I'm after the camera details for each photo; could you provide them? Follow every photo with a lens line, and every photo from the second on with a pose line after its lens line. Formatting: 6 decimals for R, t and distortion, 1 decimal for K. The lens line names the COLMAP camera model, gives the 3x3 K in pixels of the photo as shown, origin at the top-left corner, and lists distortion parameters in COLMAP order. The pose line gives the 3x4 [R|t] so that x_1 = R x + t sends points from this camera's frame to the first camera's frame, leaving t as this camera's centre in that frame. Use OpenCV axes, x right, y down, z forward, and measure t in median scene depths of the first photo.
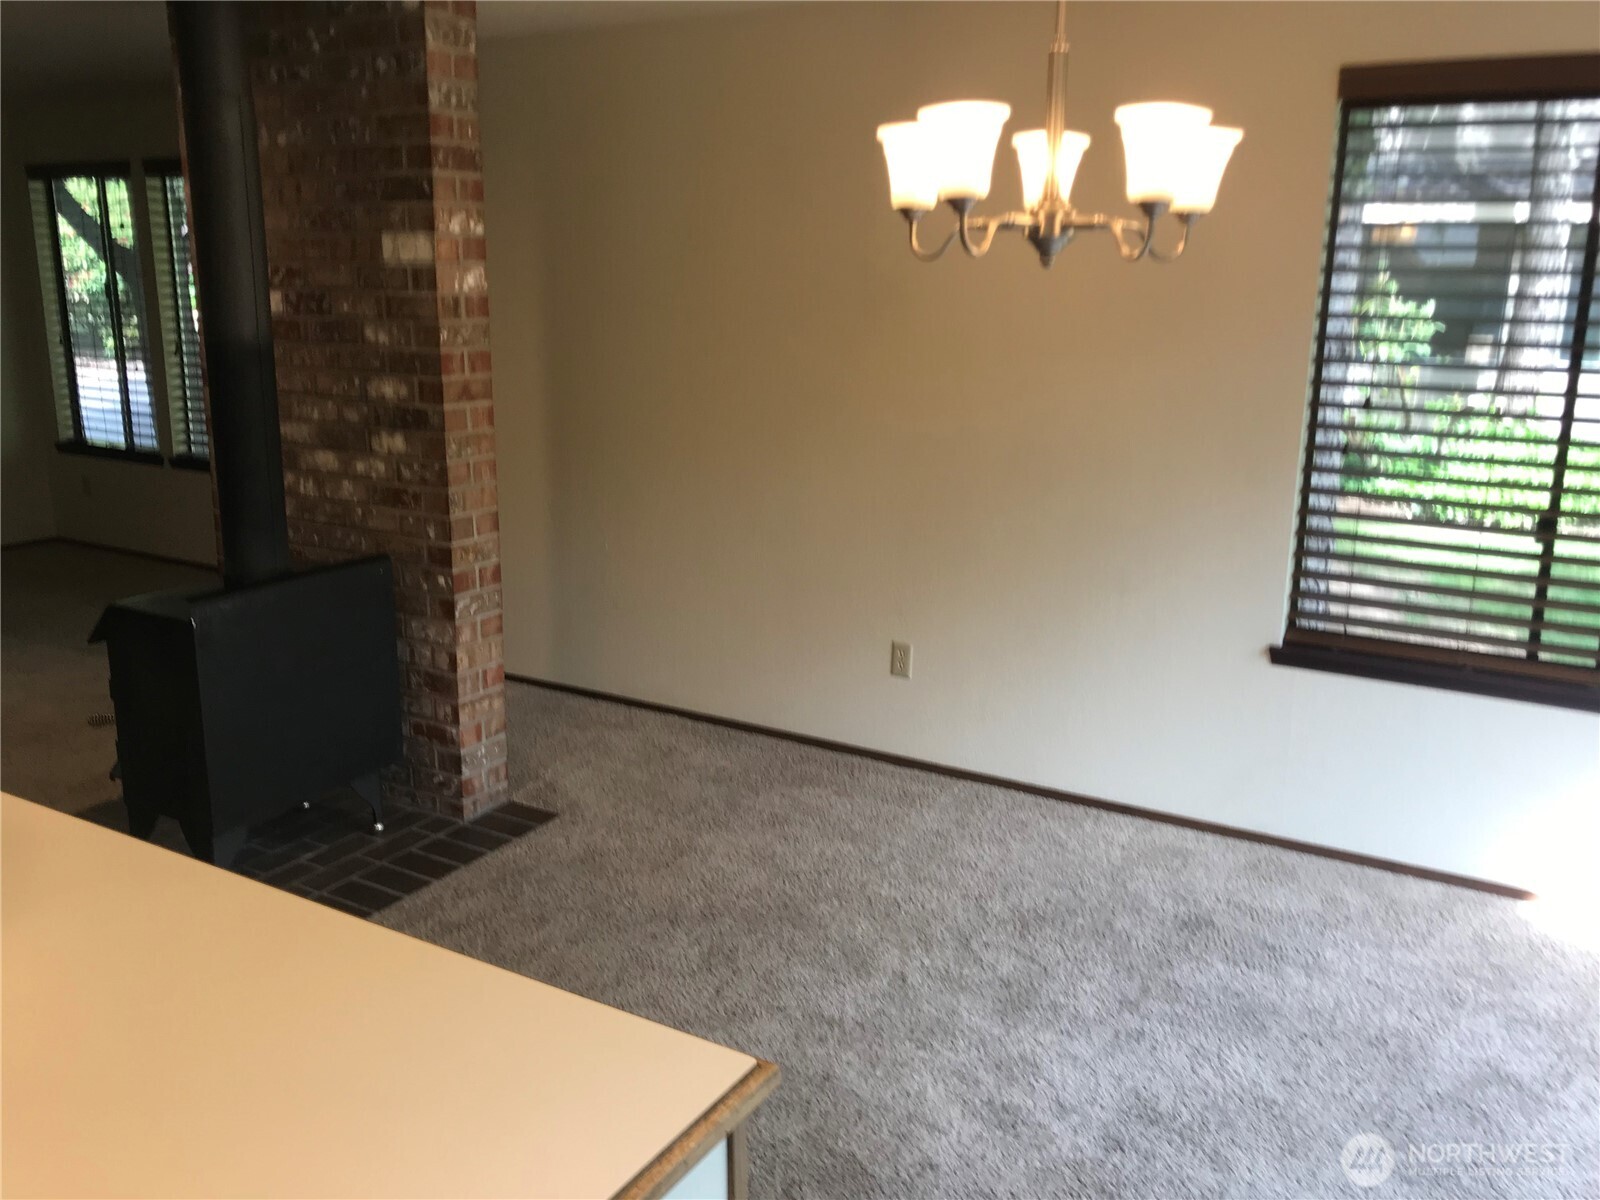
lens RADIAL K [[1322.5, 0, 806.1], [0, 1322.5, 591.7], [0, 0, 1]] dist [0.005867, -0.021926]
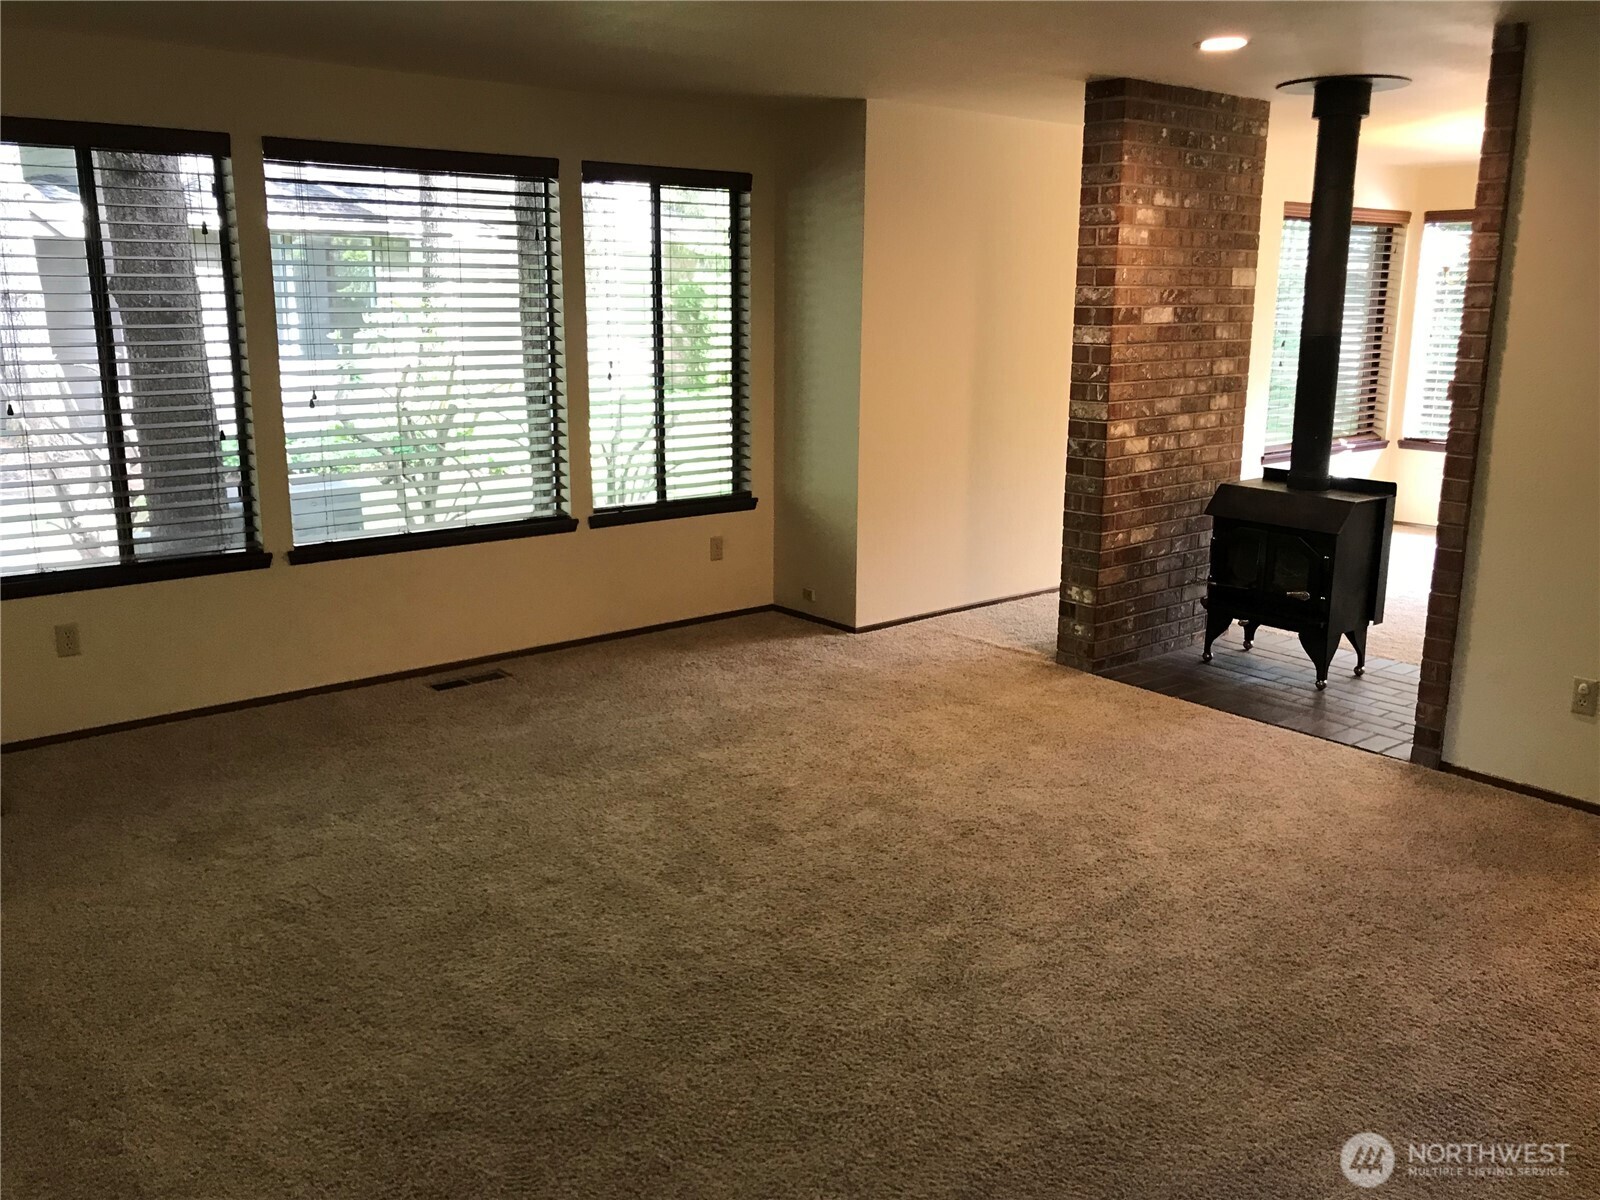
lens RADIAL K [[1322.5, 0, 801.5], [0, 1322.5, 592.8], [0, 0, 1]] dist [0.005867, -0.021926]
pose [[0.342112, -0.218331, 0.913943, -1.975837], [0.219850, 0.964234, 0.148049, -0.236756], [-0.913579, 0.150281, 0.377876, 0.901281]]
